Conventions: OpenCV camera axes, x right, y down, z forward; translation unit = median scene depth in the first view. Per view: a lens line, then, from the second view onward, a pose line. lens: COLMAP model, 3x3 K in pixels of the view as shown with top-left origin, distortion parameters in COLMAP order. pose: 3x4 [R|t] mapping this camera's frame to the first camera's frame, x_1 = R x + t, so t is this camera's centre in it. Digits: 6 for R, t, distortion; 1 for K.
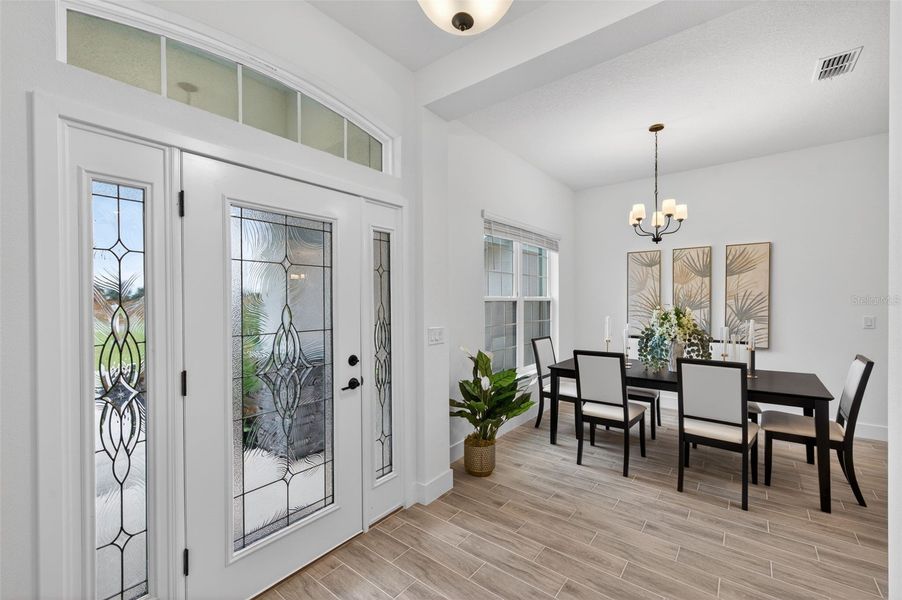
lens RADIAL K [[396.0, 0, 441.9], [0, 396.0, 300.6], [0, 0, 1]] dist [0.003484, -0.001425]
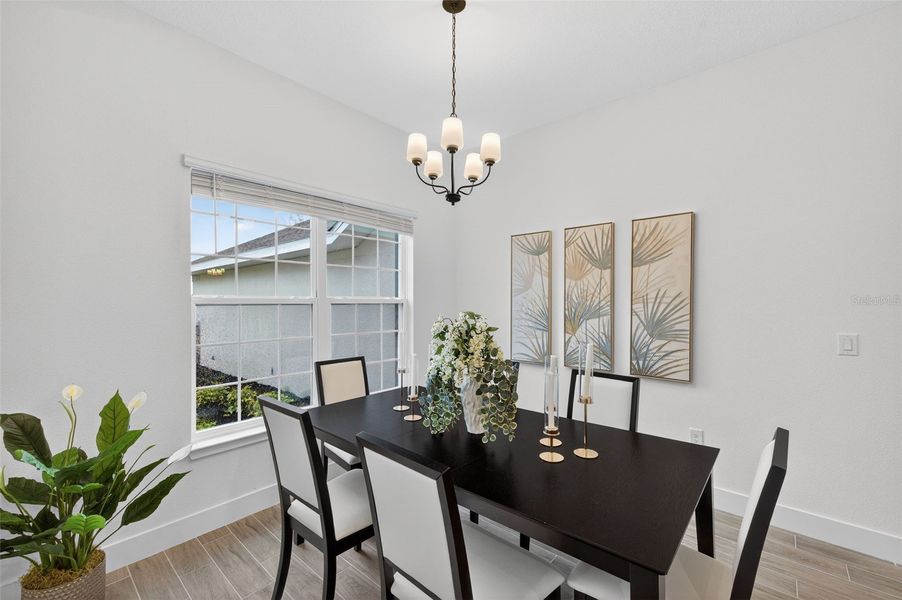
lens RADIAL K [[396.0, 0, 455.2], [0, 396.0, 302.7], [0, 0, 1]] dist [0.003484, -0.001425]
pose [[0.999208, 0.005182, -0.039459, 0.454813], [-0.005163, 0.999987, 0.000578, -0.002833], [0.039461, -0.000374, 0.999221, 0.342441]]
